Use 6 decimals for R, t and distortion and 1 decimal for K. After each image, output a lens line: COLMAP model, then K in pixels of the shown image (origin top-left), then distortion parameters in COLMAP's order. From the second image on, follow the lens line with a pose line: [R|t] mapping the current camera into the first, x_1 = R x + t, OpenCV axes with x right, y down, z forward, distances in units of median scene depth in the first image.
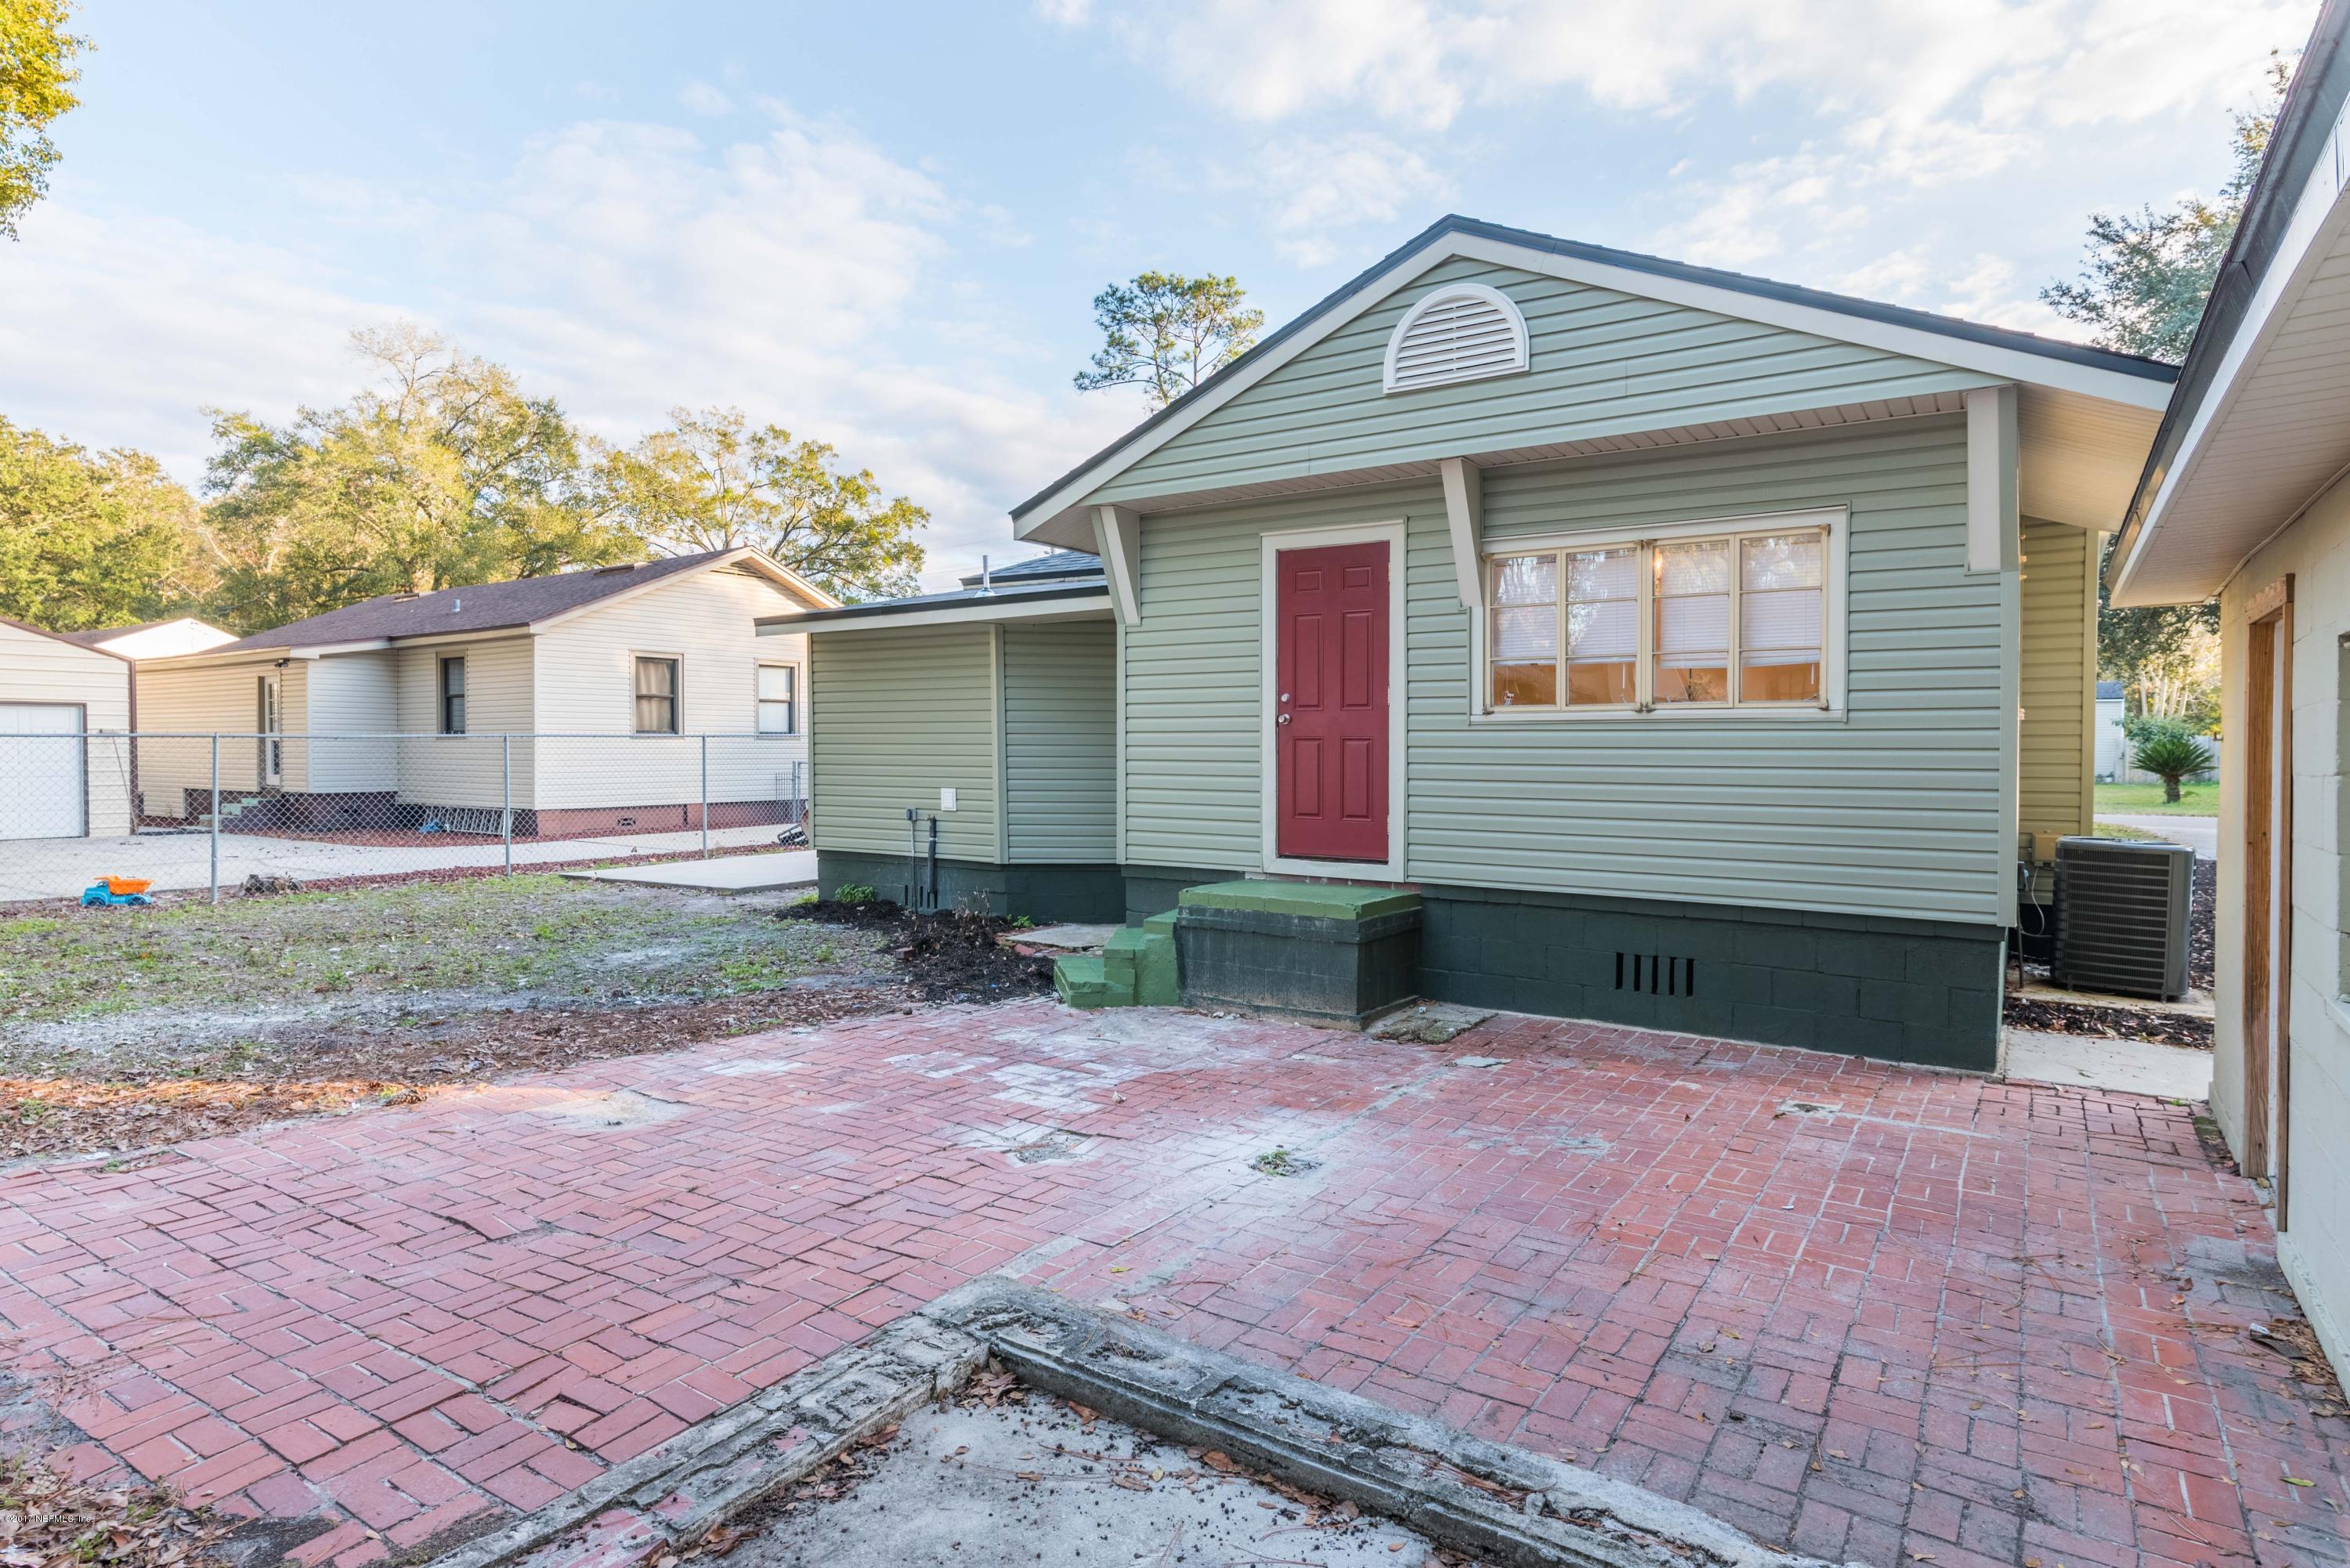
lens RADIAL K [[1310.7, 0, 1169.7], [0, 1310.7, 783.9], [0, 0, 1]] dist [-0.004868, 0.003871]
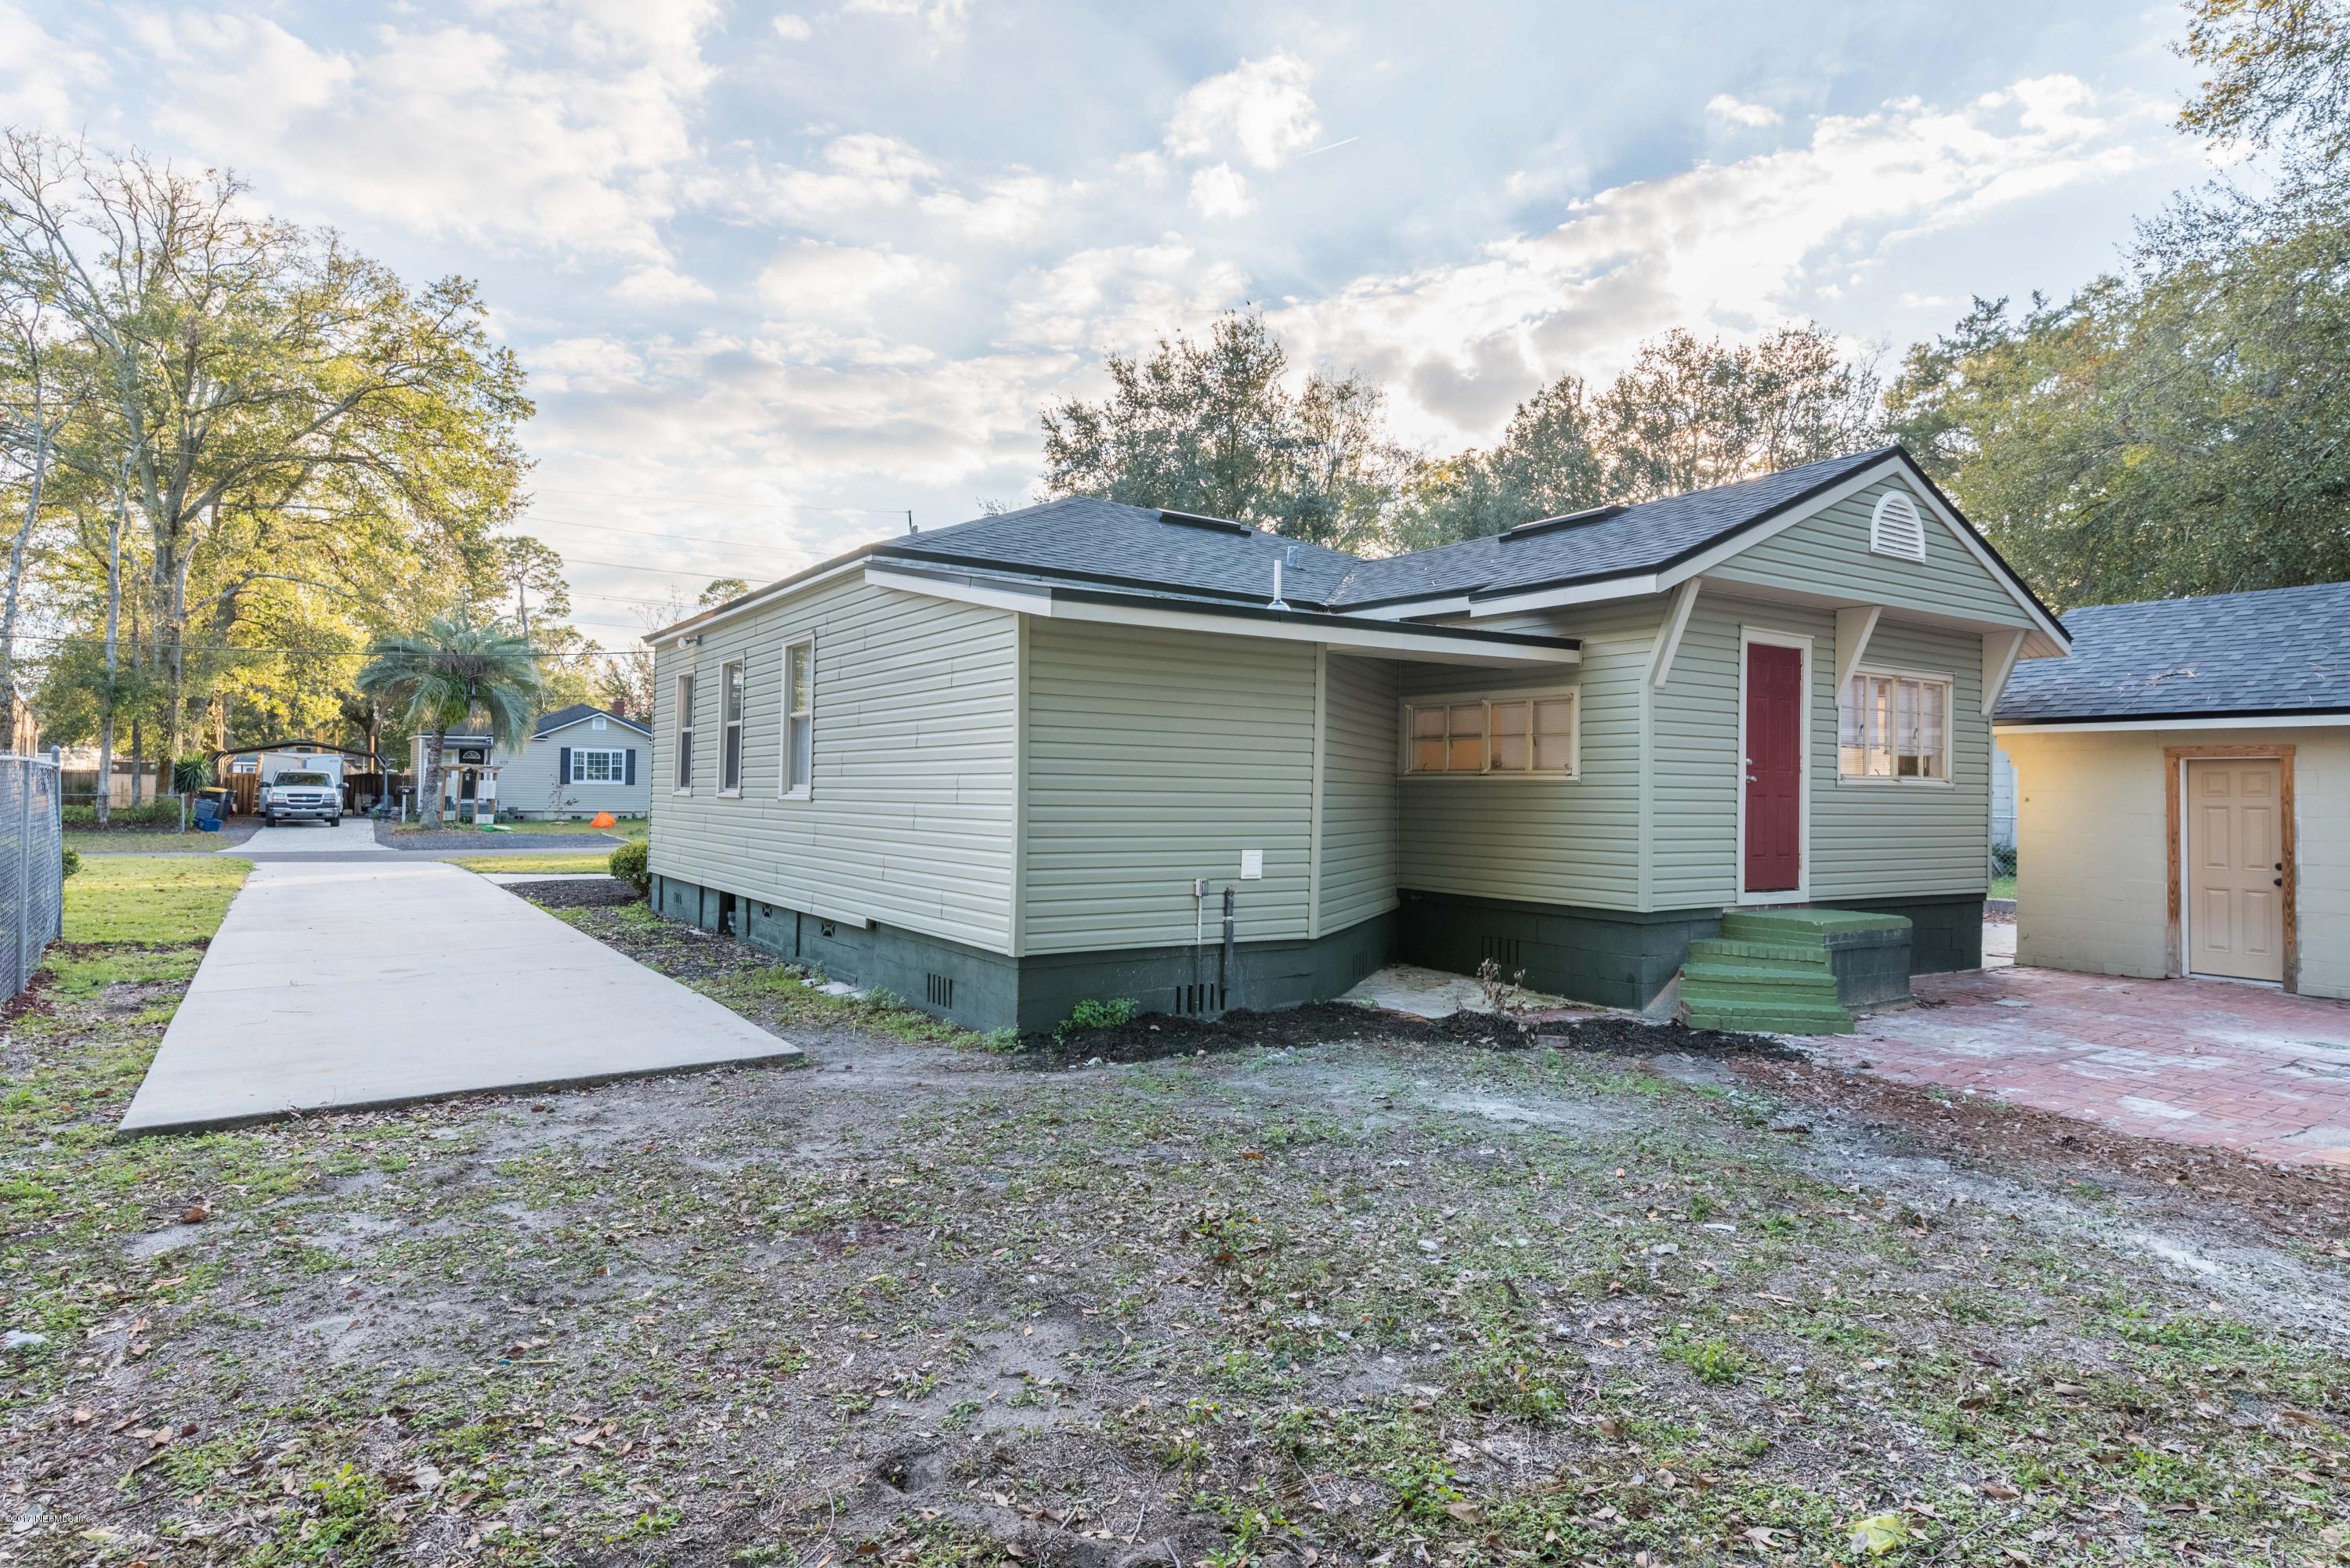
lens RADIAL K [[1310.7, 0, 1171.6], [0, 1310.7, 771.3], [0, 0, 1]] dist [-0.004868, 0.003871]
pose [[0.384234, 0.019212, 0.923036, -1.253508], [0.016361, 0.999485, -0.027614, -0.031610], [-0.923091, 0.025712, 0.383722, 1.026065]]
